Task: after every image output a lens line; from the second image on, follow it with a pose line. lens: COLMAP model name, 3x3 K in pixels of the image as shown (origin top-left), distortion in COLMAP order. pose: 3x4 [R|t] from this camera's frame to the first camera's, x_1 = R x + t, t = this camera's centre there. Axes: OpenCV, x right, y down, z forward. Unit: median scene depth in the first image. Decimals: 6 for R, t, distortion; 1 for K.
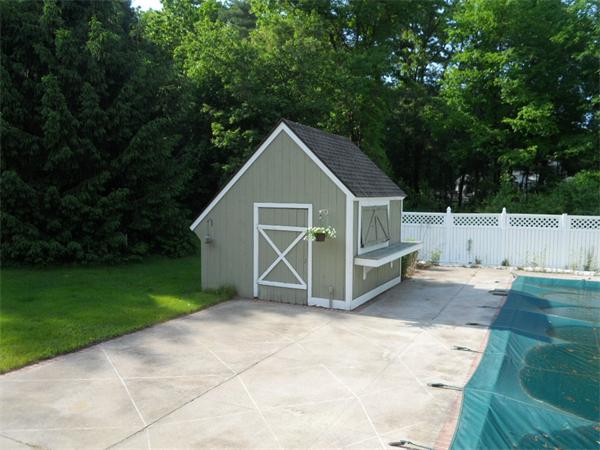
lens RADIAL K [[490.8, 0, 300.1], [0, 490.8, 229.0], [0, 0, 1]] dist [-0.047496, 0.022597]
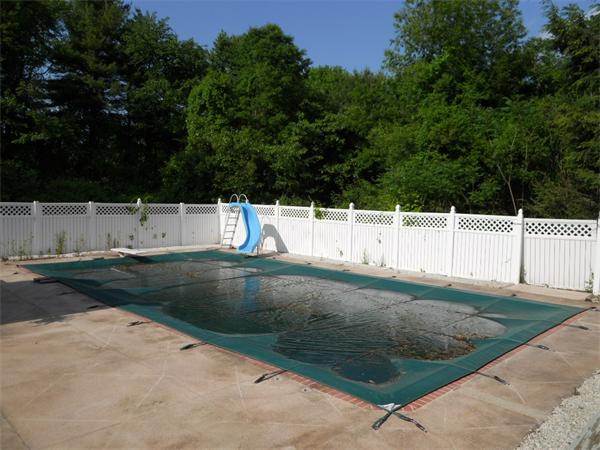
lens RADIAL K [[490.8, 0, 294.3], [0, 490.8, 226.3], [0, 0, 1]] dist [-0.047496, 0.022597]
pose [[0.312004, -0.058209, 0.948296, -0.698384], [0.035088, 0.998146, 0.049725, -0.025280], [-0.949433, 0.017759, 0.313468, 0.336826]]
